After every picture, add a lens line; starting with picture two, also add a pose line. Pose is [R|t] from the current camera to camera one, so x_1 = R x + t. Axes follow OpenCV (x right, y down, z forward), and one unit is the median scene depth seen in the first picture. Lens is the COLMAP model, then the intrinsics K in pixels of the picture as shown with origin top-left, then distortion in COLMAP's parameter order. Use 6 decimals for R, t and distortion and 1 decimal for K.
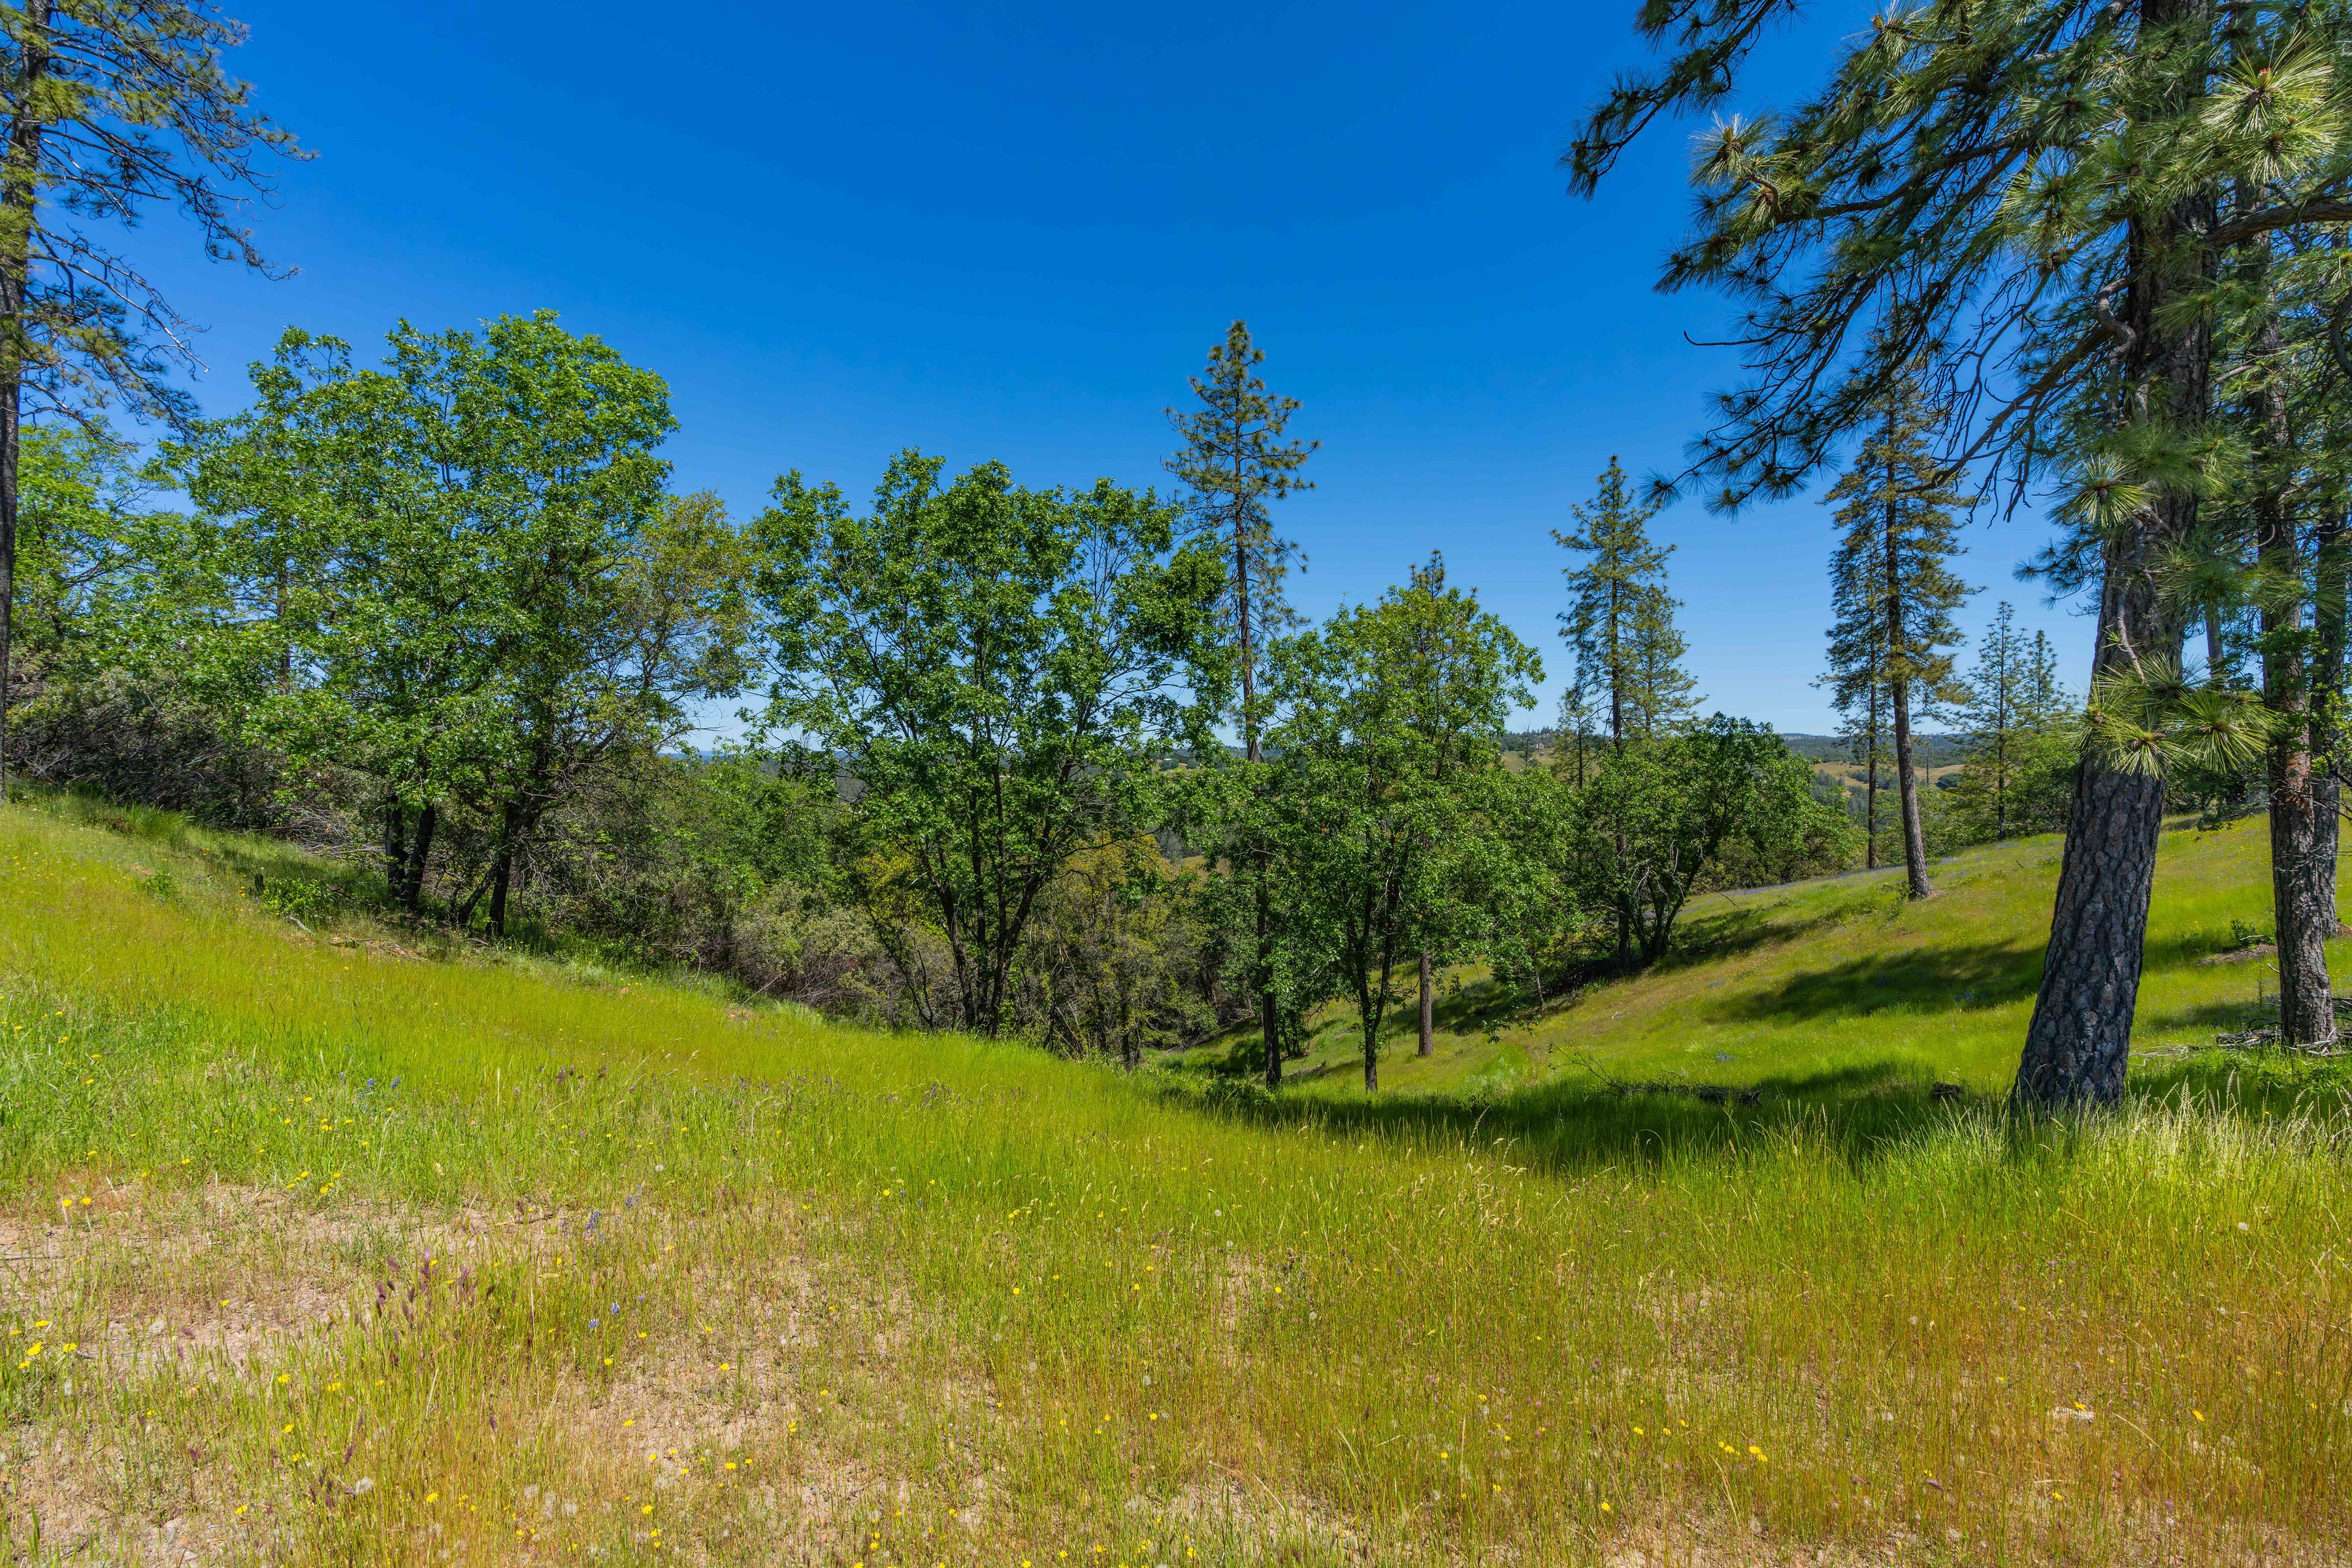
lens RADIAL K [[1074.1, 0, 1171.4], [0, 1074.1, 788.0], [0, 0, 1]] dist [-0.016971, 0.005749]
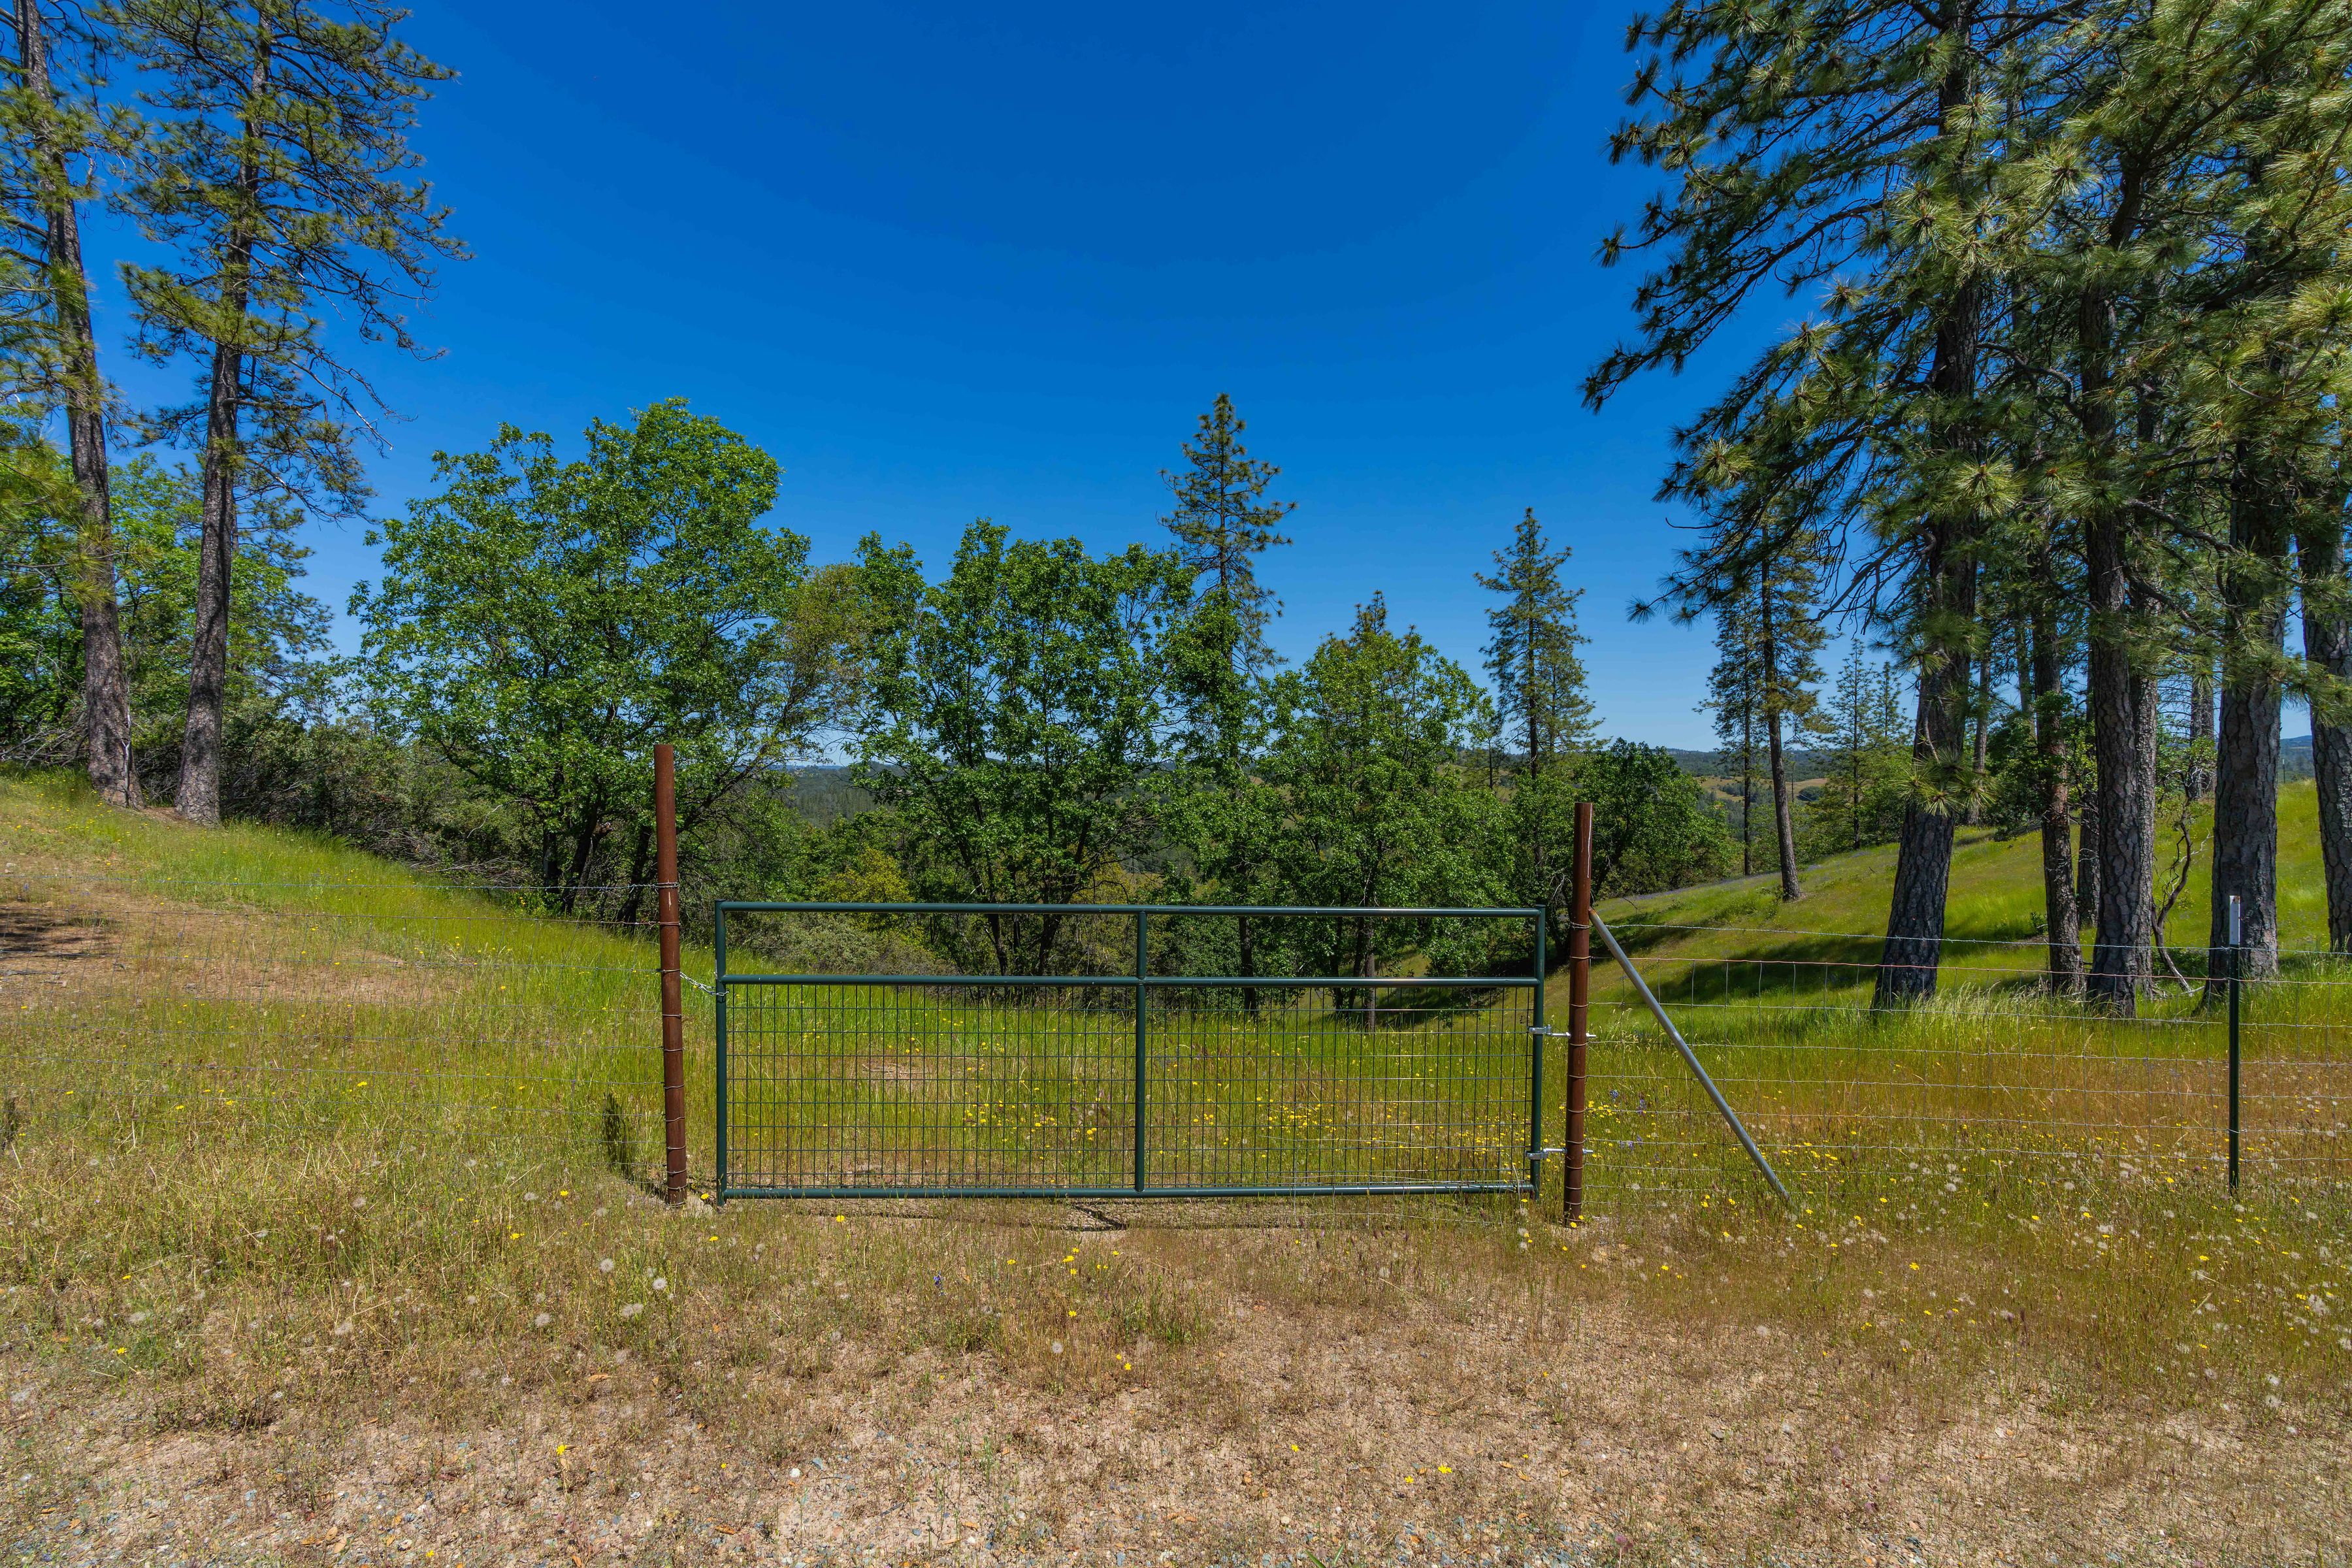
lens RADIAL K [[1074.1, 0, 1182.8], [0, 1074.1, 786.2], [0, 0, 1]] dist [-0.016971, 0.005749]
pose [[0.994964, -0.000014, 0.100228, -0.092672], [0.001473, 0.999894, -0.014490, -0.005600], [-0.100217, 0.014564, 0.994859, -0.114862]]
